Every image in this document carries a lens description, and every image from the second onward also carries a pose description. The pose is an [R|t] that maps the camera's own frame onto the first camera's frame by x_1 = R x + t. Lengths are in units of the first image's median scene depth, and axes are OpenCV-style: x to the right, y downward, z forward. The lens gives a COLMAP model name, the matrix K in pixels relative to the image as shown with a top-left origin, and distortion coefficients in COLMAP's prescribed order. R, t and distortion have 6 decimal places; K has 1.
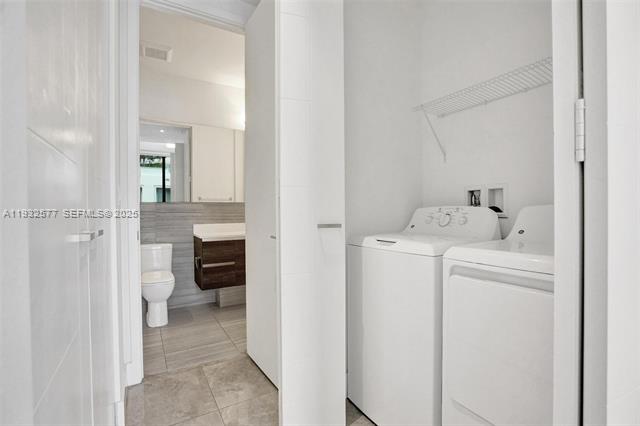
lens RADIAL K [[299.0, 0, 324.0], [0, 299.0, 214.5], [0, 0, 1]] dist [-0.047476, 0.015167]
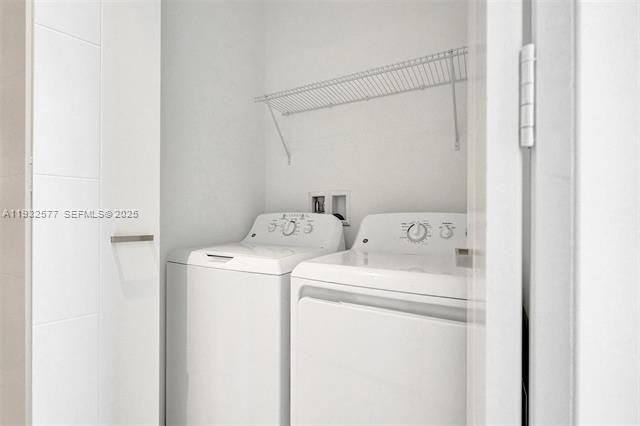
lens RADIAL K [[299.0, 0, 326.2], [0, 299.0, 222.4], [0, 0, 1]] dist [-0.047476, 0.015167]
pose [[0.864141, 0.002556, 0.503243, 0.055084], [-0.007154, 0.999948, 0.007204, -0.006202], [-0.503198, -0.009825, 0.864115, 0.184911]]
